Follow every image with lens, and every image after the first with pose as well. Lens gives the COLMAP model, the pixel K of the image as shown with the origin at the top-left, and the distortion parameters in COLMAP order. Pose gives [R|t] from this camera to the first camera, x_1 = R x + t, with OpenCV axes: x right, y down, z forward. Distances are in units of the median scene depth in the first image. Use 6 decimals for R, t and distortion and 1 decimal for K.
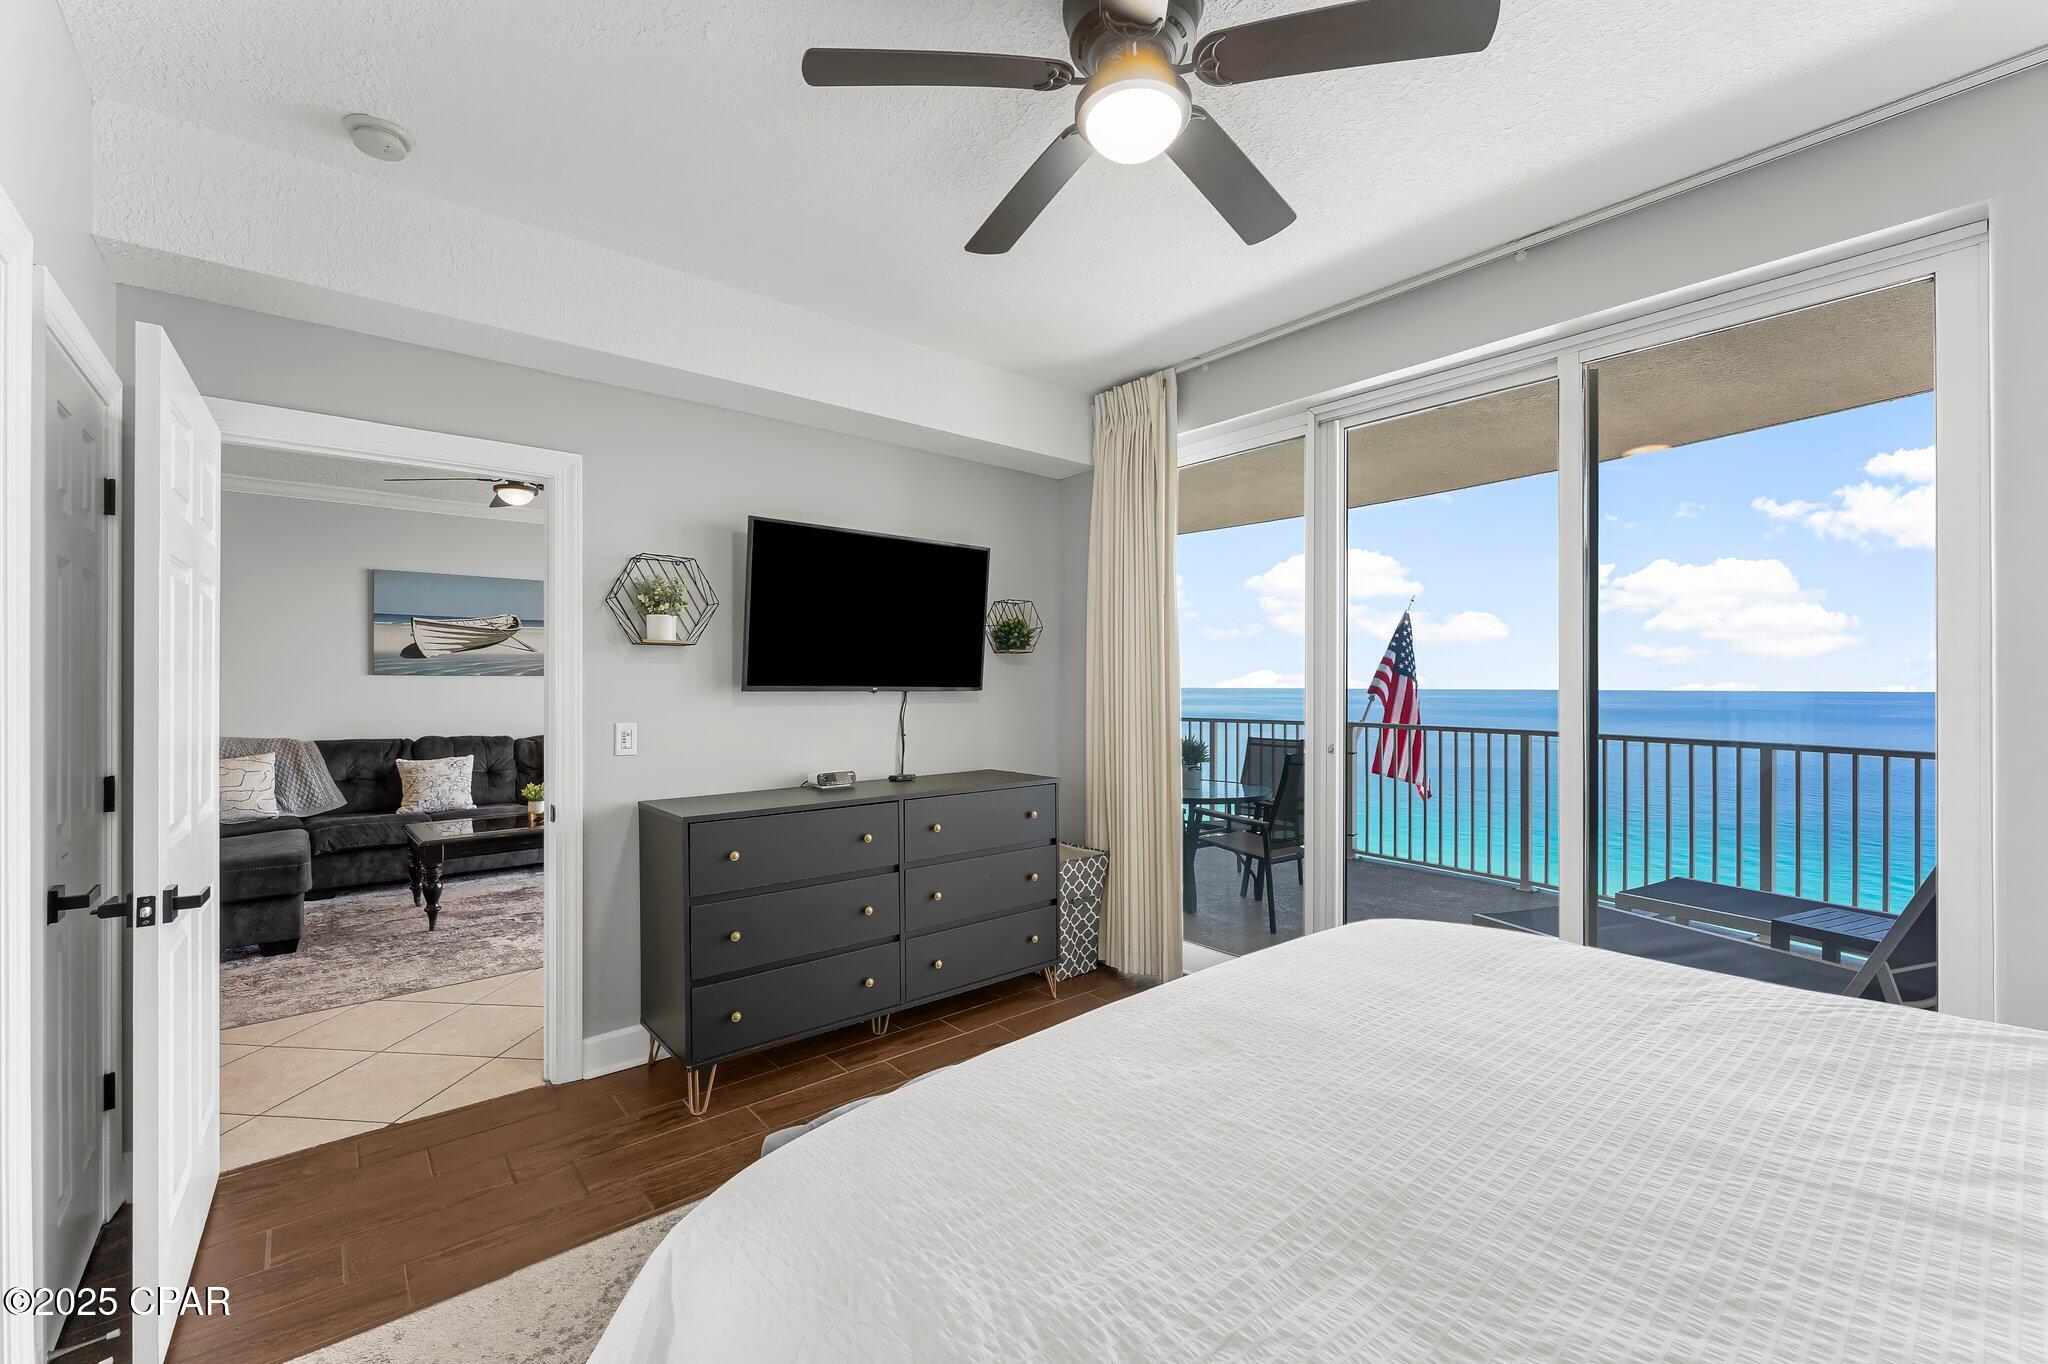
lens RADIAL K [[818.4, 0, 951.8], [0, 818.4, 686.6], [0, 0, 1]] dist [-0.001917, -0.000471]
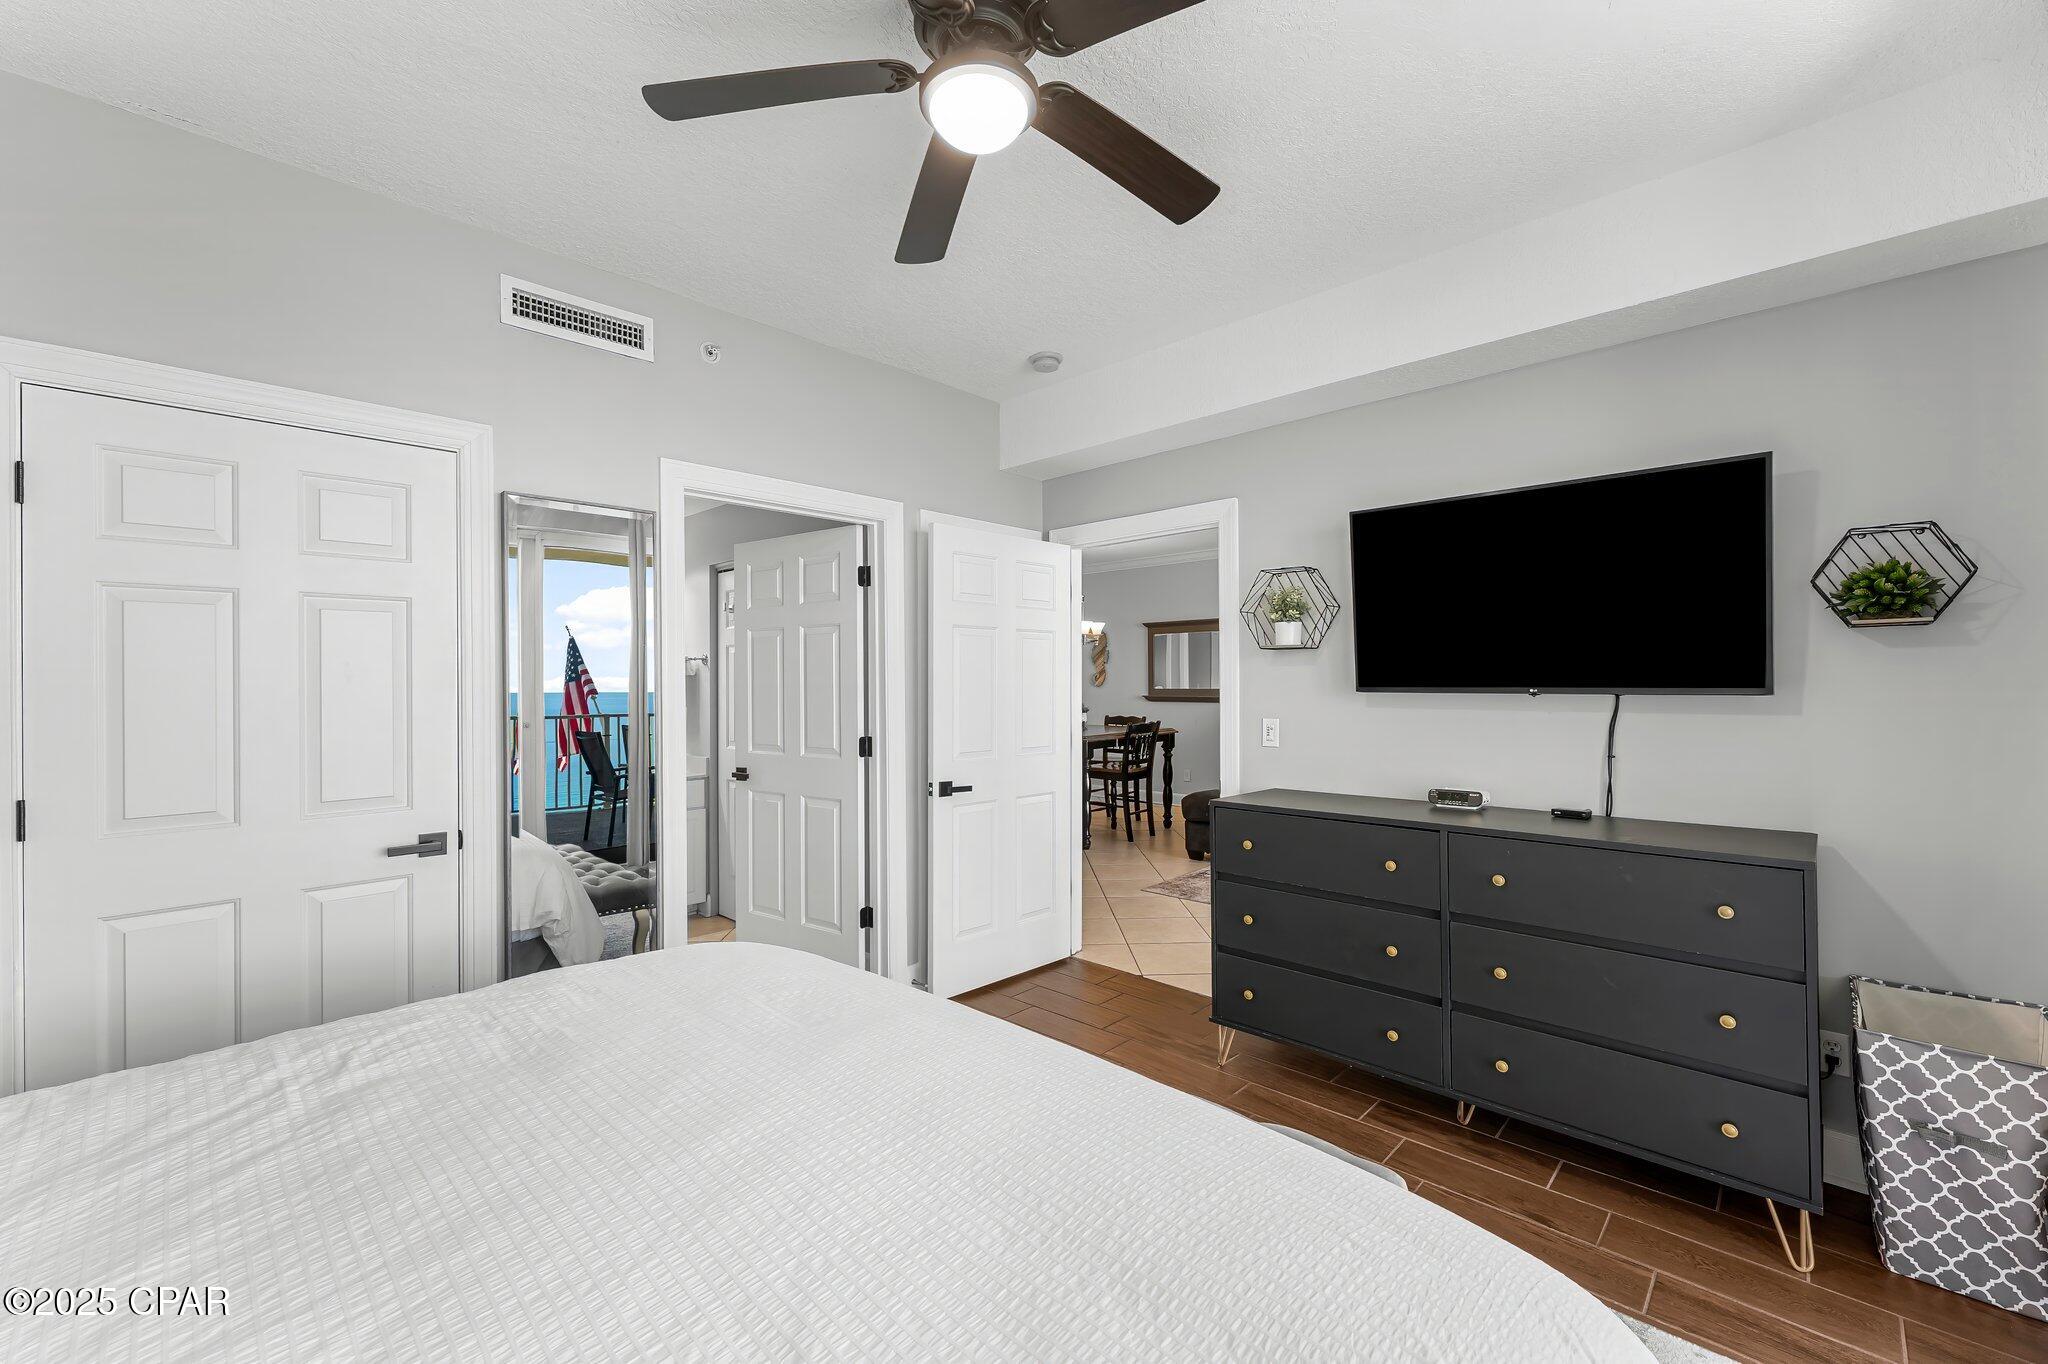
lens RADIAL K [[812.9, 0, 1090.6], [0, 812.9, 681.7], [0, 0, 1]] dist [0.000762, -0.000116]
pose [[0.192387, -0.002336, -0.981316, 0.671765], [0.002402, 0.999995, -0.001910, -0.005879], [0.981316, -0.001990, 0.192392, 0.530532]]
